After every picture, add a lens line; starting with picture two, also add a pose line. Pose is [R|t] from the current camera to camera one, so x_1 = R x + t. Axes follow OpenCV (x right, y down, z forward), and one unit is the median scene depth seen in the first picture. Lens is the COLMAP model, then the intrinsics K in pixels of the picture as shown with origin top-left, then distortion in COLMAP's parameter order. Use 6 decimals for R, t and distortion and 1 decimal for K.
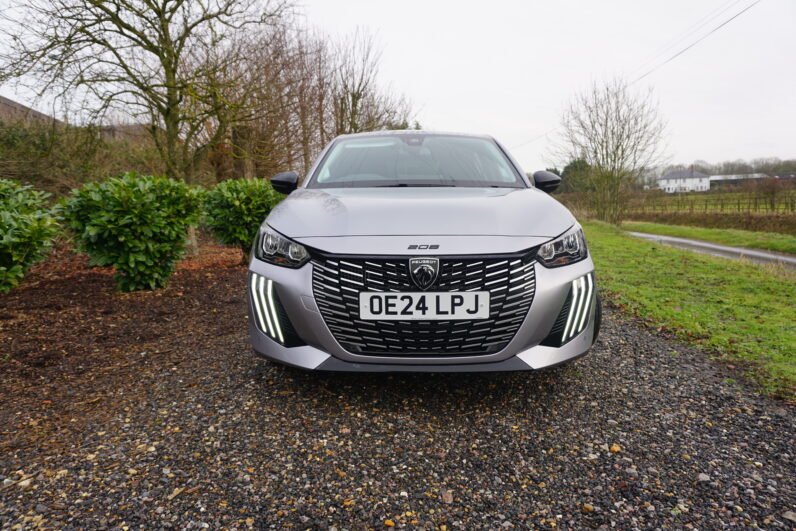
lens RADIAL K [[525.8, 0, 402.0], [0, 525.8, 268.3], [0, 0, 1]] dist [-0.049596, 0.013980]
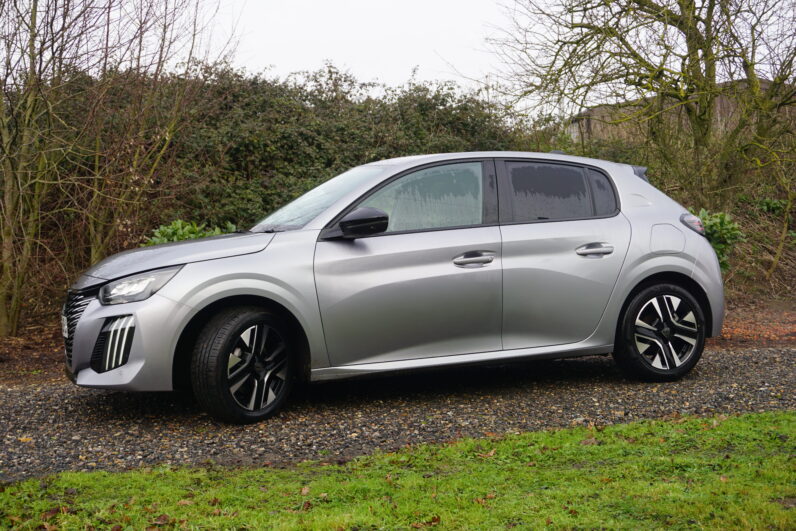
lens RADIAL K [[1009.9, 0, 395.4], [0, 1009.9, 262.2], [0, 0, 1]] dist [0.005312, 0.000000]
pose [[0.363786, 0.011559, -0.931411, 2.827498], [-0.102437, 0.994355, -0.027669, -0.108020], [0.925833, 0.105476, 0.362917, 0.825583]]
